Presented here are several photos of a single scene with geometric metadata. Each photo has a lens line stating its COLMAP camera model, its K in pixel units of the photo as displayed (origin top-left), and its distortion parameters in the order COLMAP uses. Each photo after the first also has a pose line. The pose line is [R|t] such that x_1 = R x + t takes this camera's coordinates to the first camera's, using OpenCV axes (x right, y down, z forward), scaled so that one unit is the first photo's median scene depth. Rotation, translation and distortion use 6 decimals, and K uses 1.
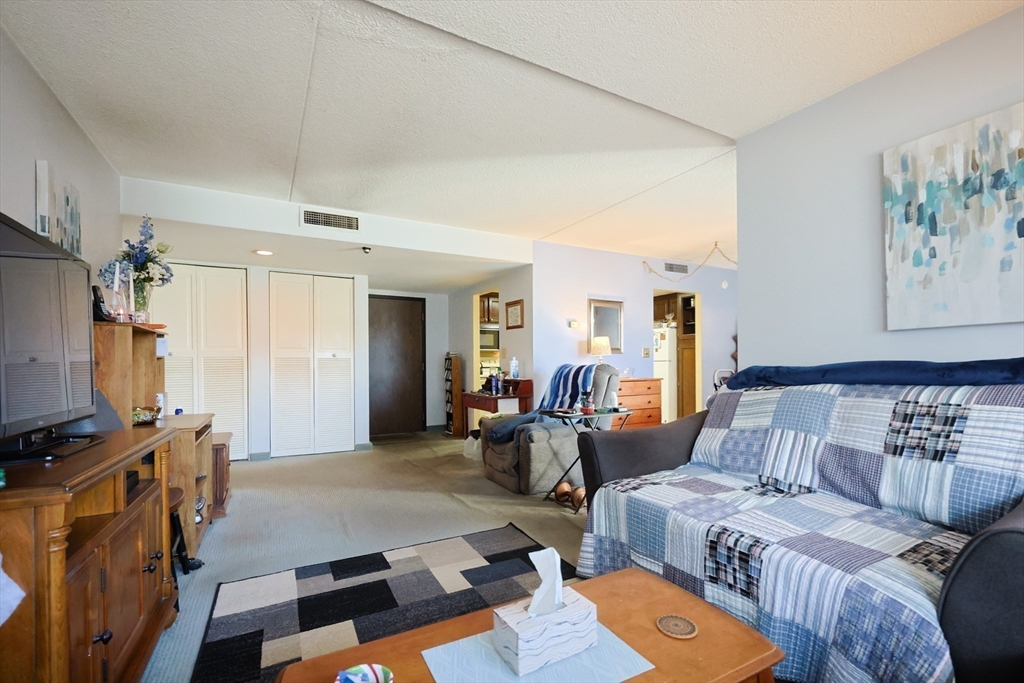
lens RADIAL K [[445.1, 0, 508.4], [0, 445.1, 364.7], [0, 0, 1]] dist [0.000629, 0.000099]
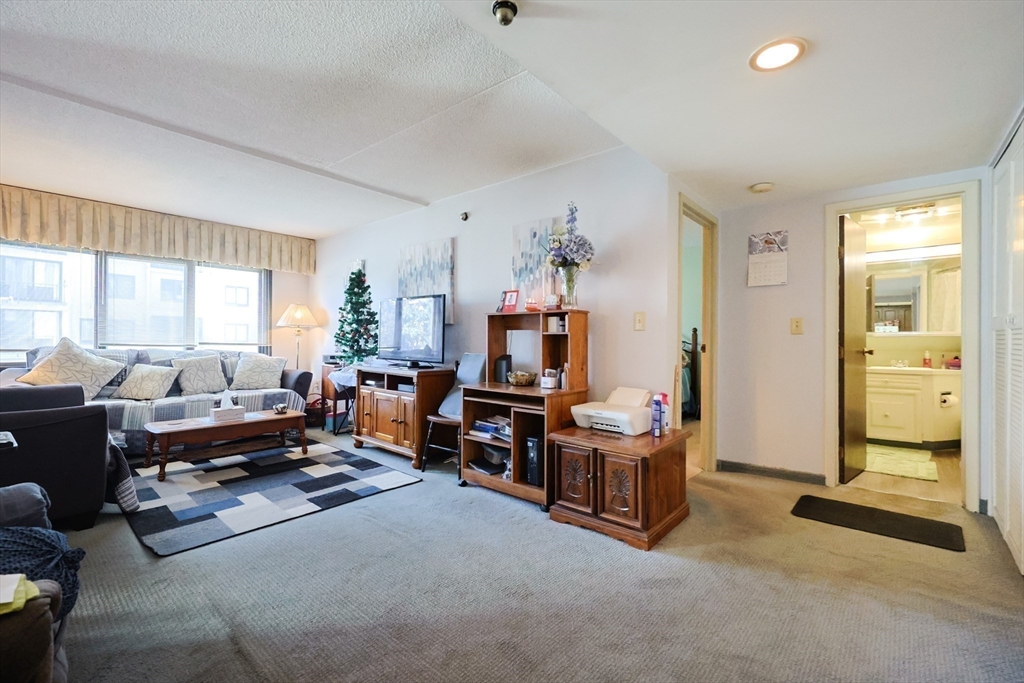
lens RADIAL K [[433.7, 0, 512.0], [0, 433.7, 341.5], [0, 0, 1]] dist [-0.000772, 0.000180]
pose [[-0.931187, 0.002343, -0.364534, -0.214609], [-0.001469, 0.999947, 0.010181, -0.006286], [0.364539, 0.010016, -0.931134, 1.409834]]
